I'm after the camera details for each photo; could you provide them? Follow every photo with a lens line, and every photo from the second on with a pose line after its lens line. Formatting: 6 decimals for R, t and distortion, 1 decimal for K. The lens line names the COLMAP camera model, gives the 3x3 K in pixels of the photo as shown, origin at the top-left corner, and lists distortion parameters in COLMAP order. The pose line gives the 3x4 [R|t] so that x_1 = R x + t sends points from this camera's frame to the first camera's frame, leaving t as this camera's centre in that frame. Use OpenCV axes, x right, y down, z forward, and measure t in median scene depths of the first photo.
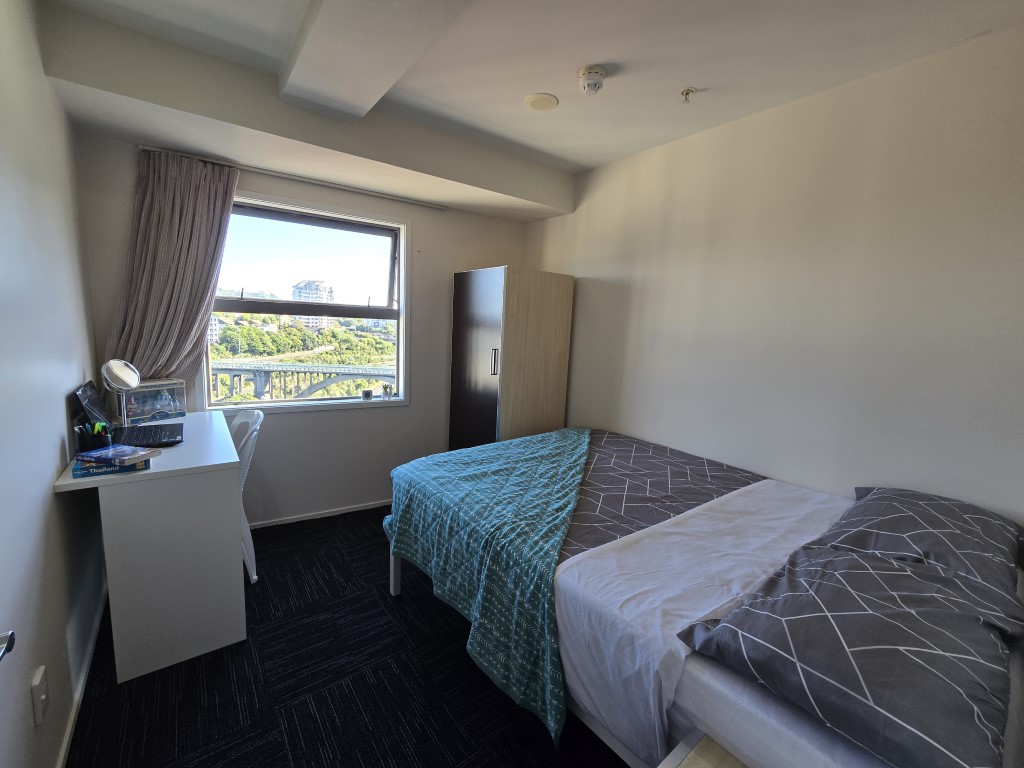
lens RADIAL K [[418.0, 0, 510.9], [0, 418.0, 385.5], [0, 0, 1]] dist [-0.003377, -0.000104]
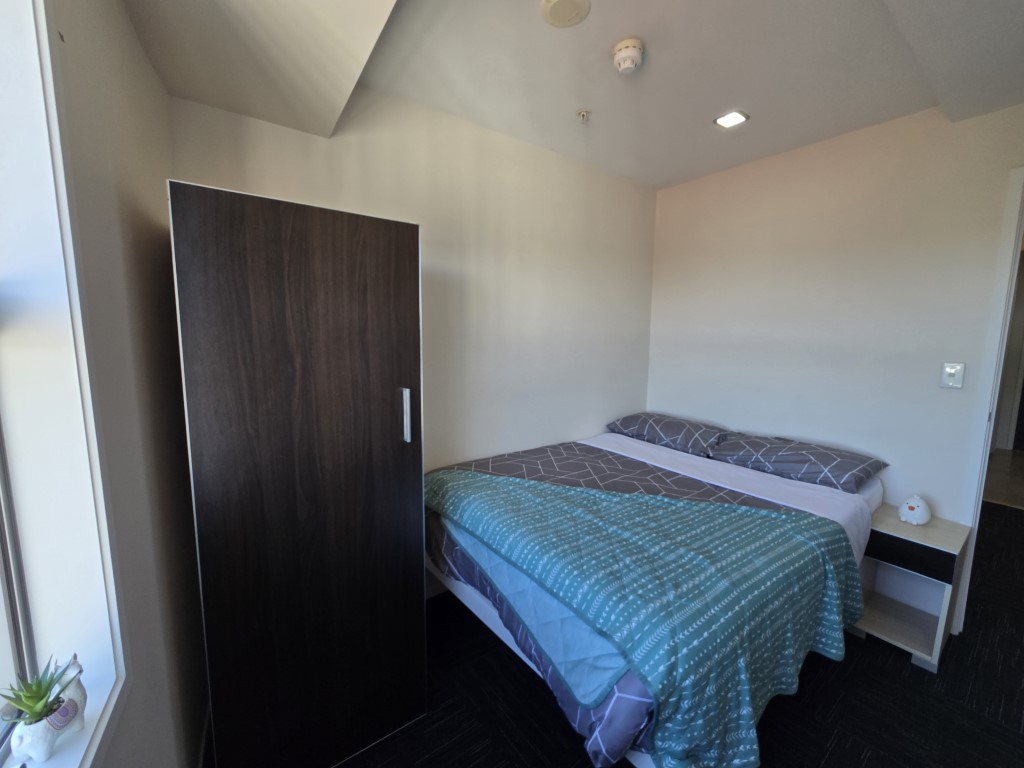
lens RADIAL K [[417.4, 0, 510.2], [0, 417.4, 385.1], [0, 0, 1]] dist [-0.003414, 0.000192]
pose [[0.016425, -0.165503, 0.986073, -0.832683], [0.135291, 0.977504, 0.161811, -0.244763], [-0.990670, 0.130749, 0.038446, 1.379330]]
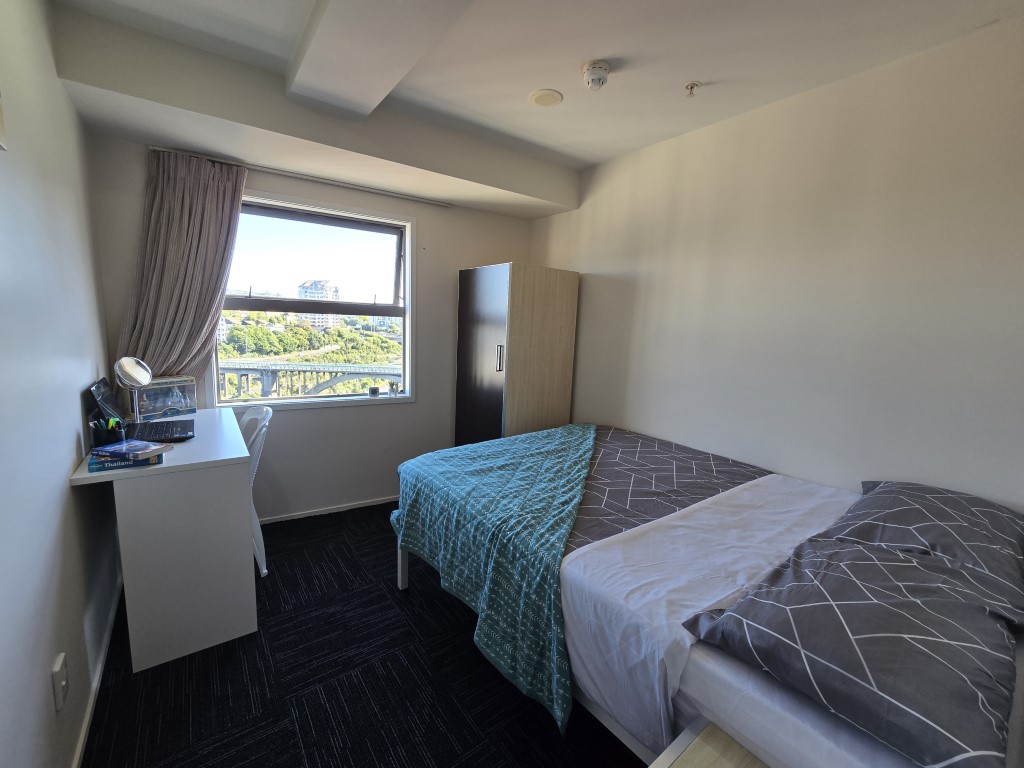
lens RADIAL K [[418.0, 0, 510.9], [0, 418.0, 385.5], [0, 0, 1]] dist [-0.003377, -0.000104]
pose [[0.999912, -0.003780, -0.012707, -0.000832], [0.003834, 0.999984, 0.004225, 0.008296], [0.012691, -0.004273, 0.999910, -0.007634]]
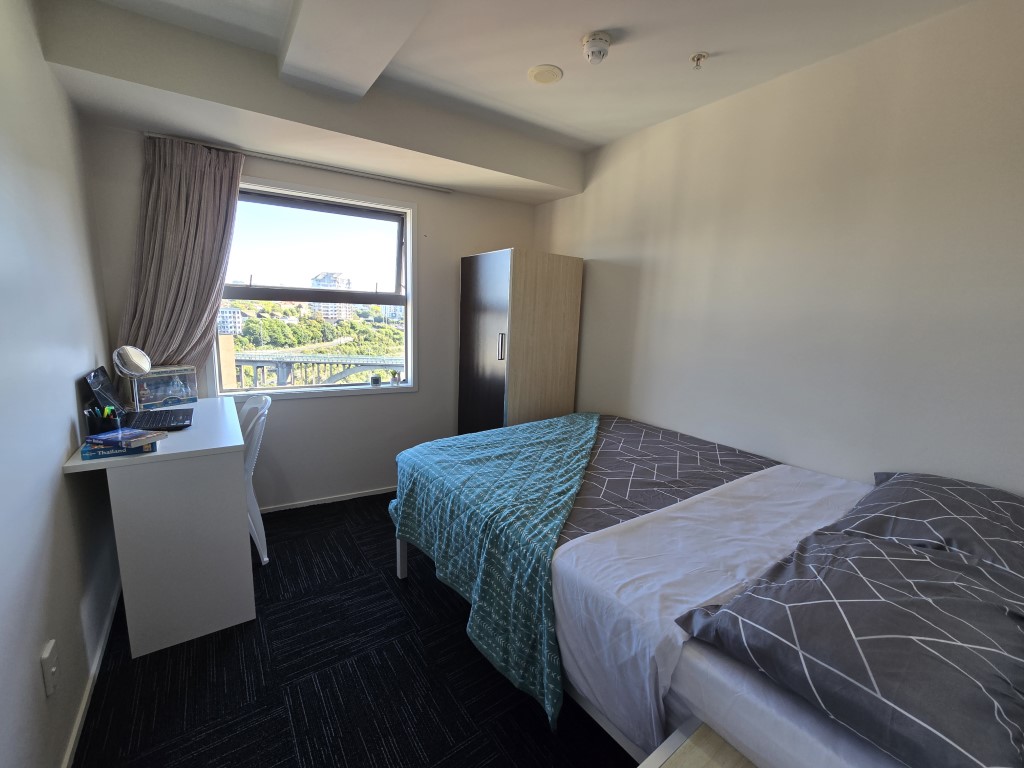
lens RADIAL K [[417.4, 0, 510.2], [0, 417.4, 385.1], [0, 0, 1]] dist [-0.003414, 0.000192]
pose [[0.999197, -0.005073, -0.039748, 0.034984], [0.006064, 0.999673, 0.024842, 0.017582], [0.039609, -0.025063, 0.998901, 0.023385]]
